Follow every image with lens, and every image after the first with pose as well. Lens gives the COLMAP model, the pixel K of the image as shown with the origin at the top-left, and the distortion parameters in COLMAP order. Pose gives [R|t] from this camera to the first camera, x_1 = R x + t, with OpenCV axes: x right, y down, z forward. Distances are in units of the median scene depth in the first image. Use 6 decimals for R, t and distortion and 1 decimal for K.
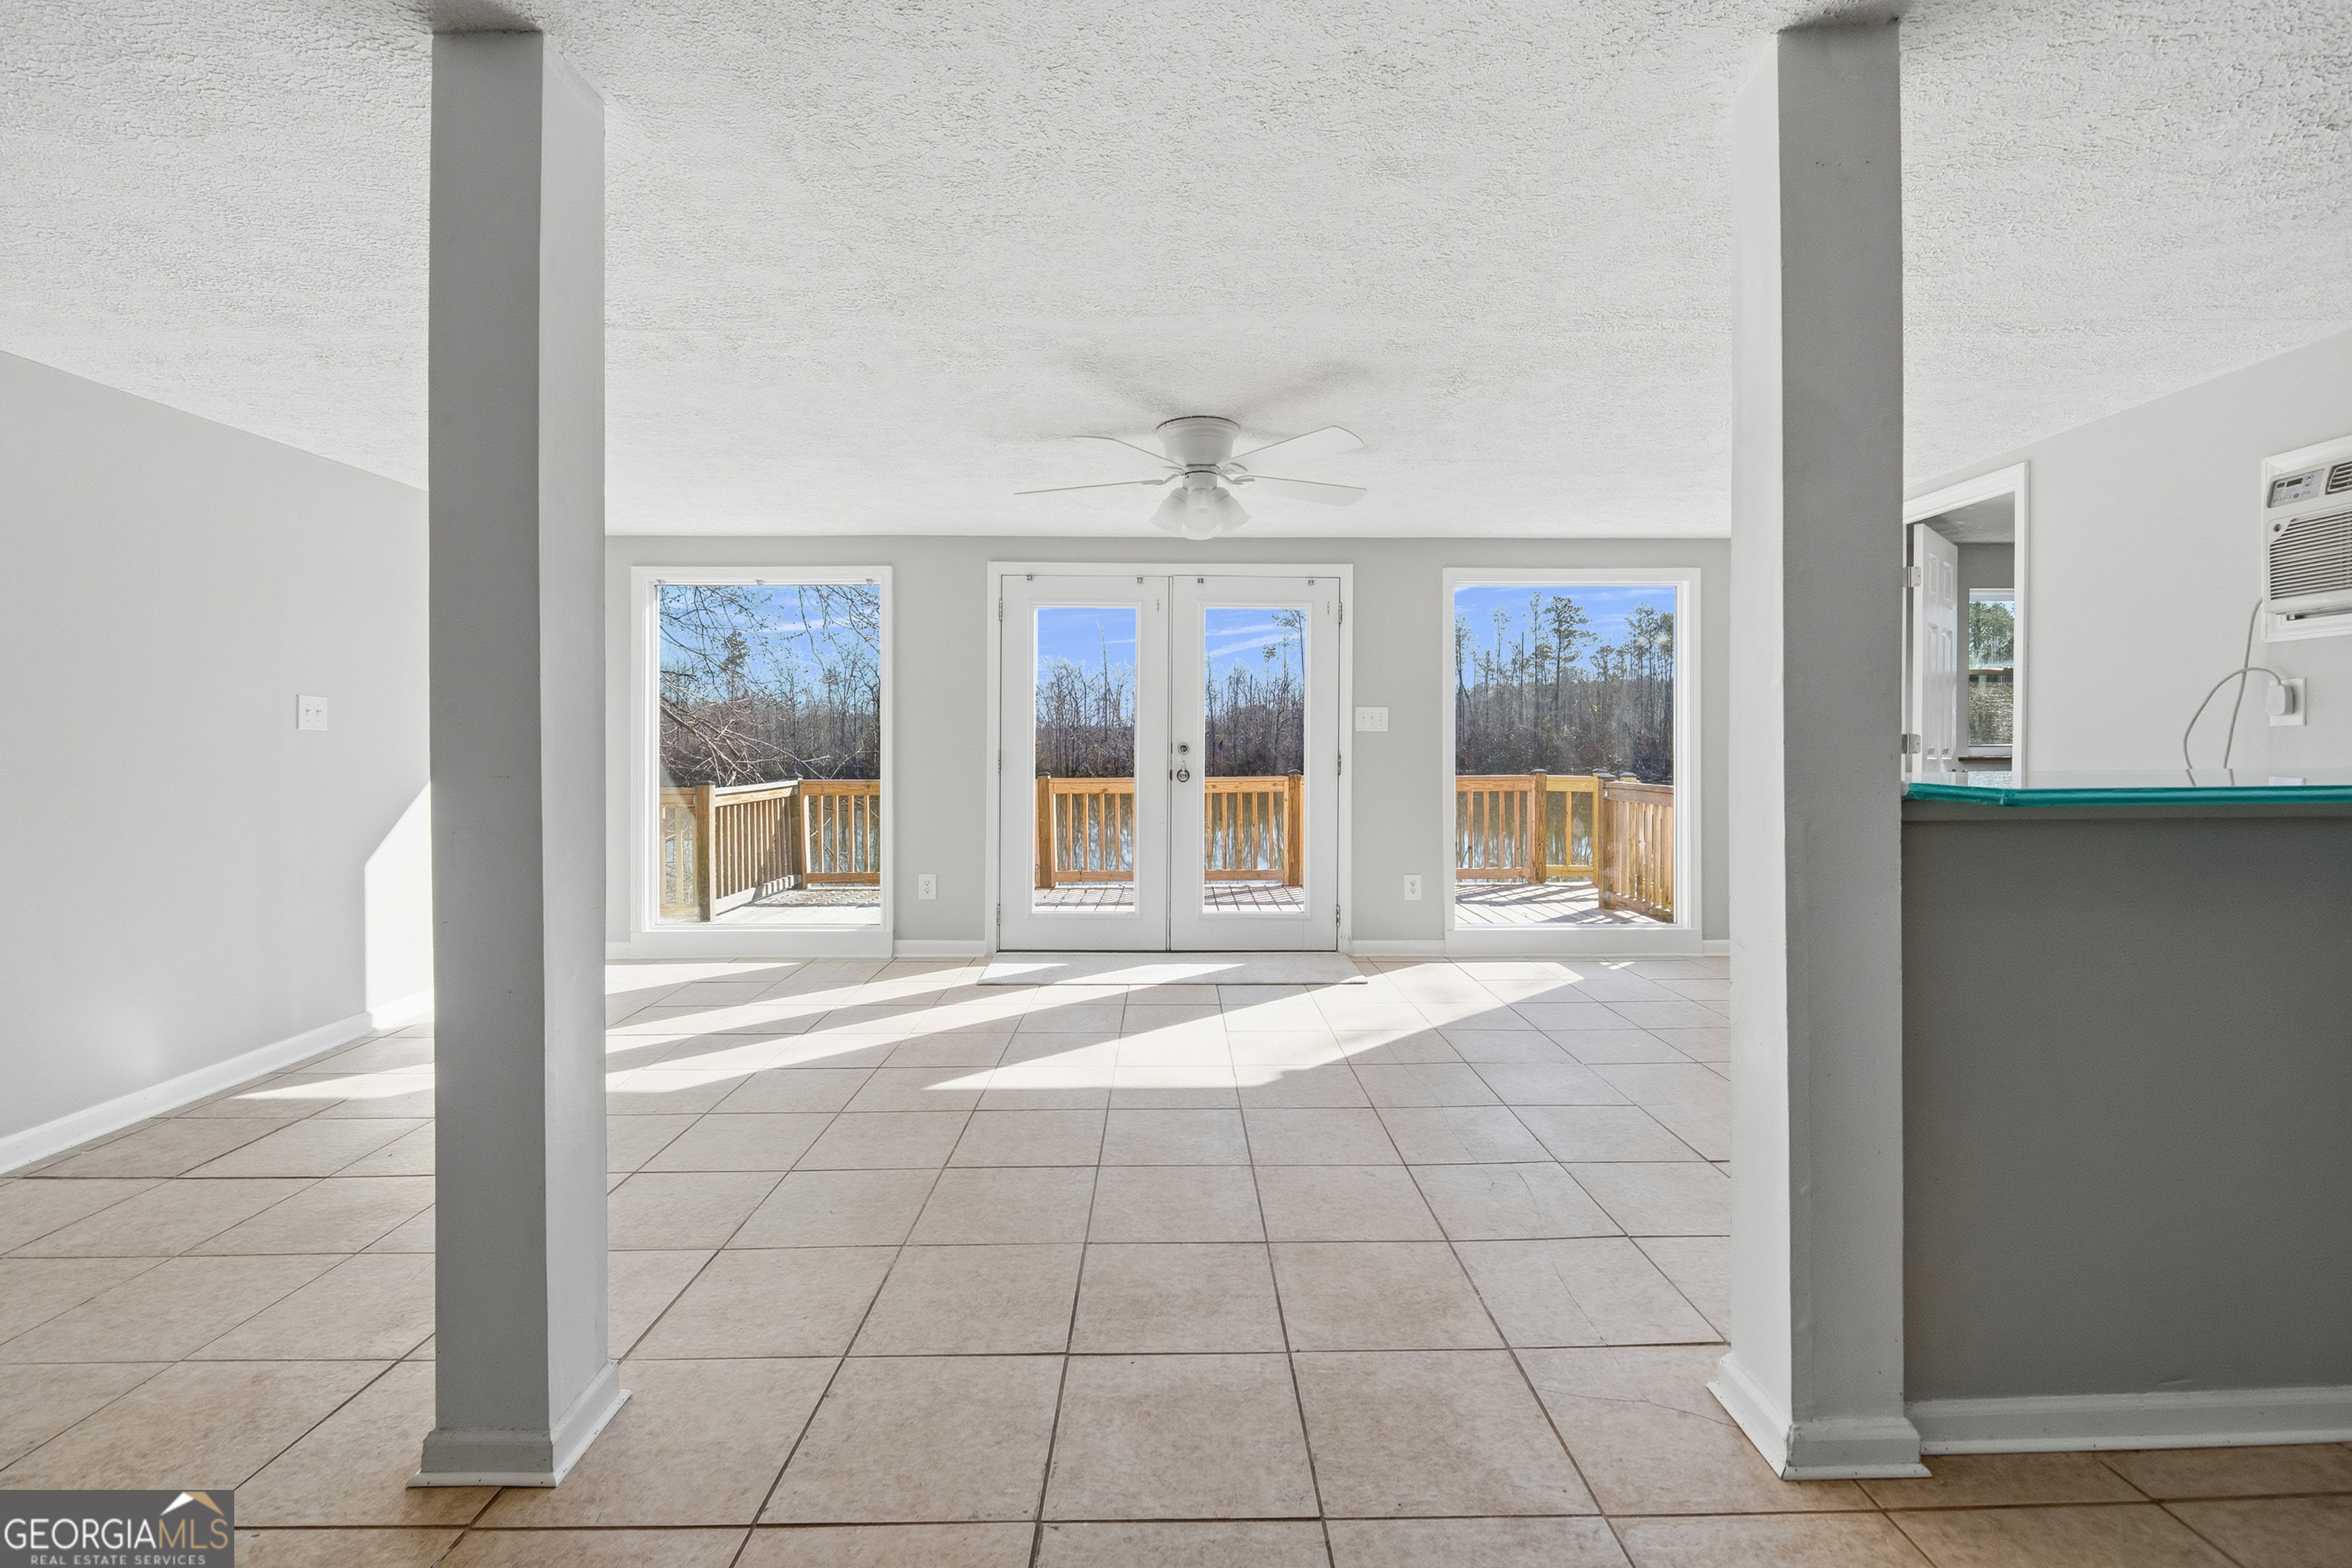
lens RADIAL K [[977.2, 0, 1182.6], [0, 977.2, 756.6], [0, 0, 1]] dist [-0.010876, 0.000106]
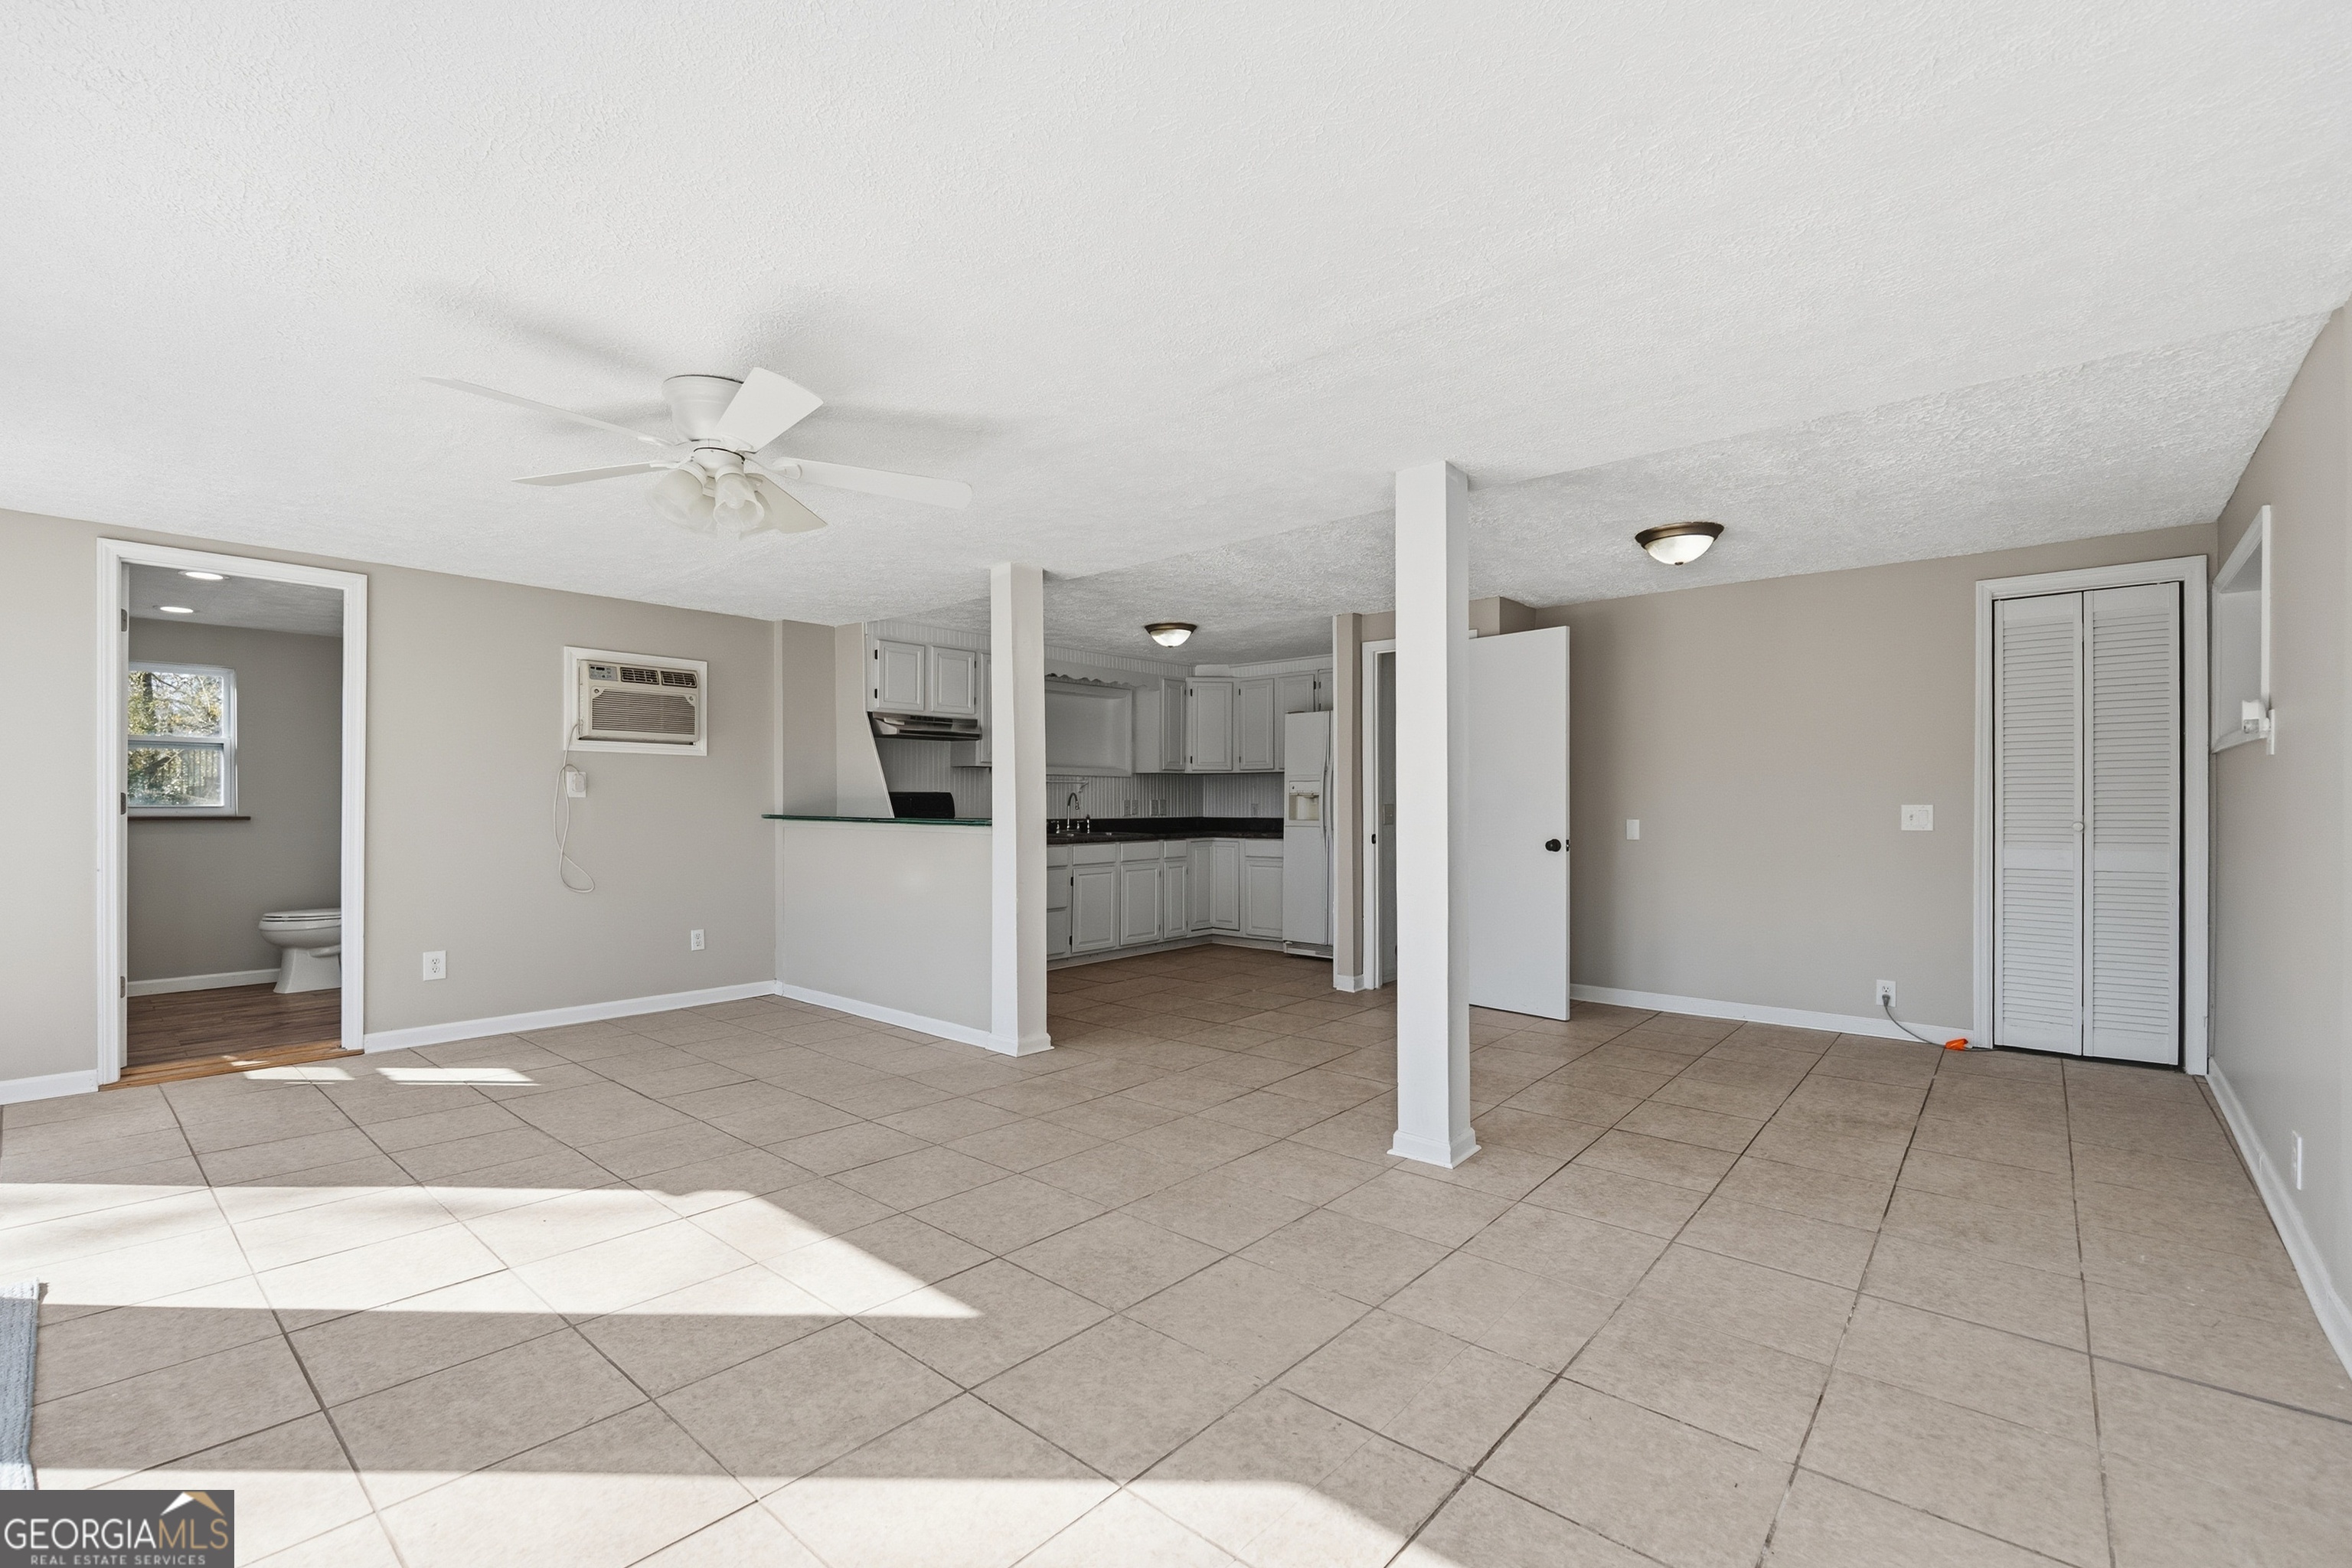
lens RADIAL K [[974.3, 0, 1179.3], [0, 974.3, 785.2], [0, 0, 1]] dist [-0.010538, 0.000121]
pose [[-0.739416, 0.019672, 0.672961, -0.227196], [0.007126, 0.999746, -0.021394, -0.002046], [-0.673211, -0.011023, -0.739369, 0.390803]]
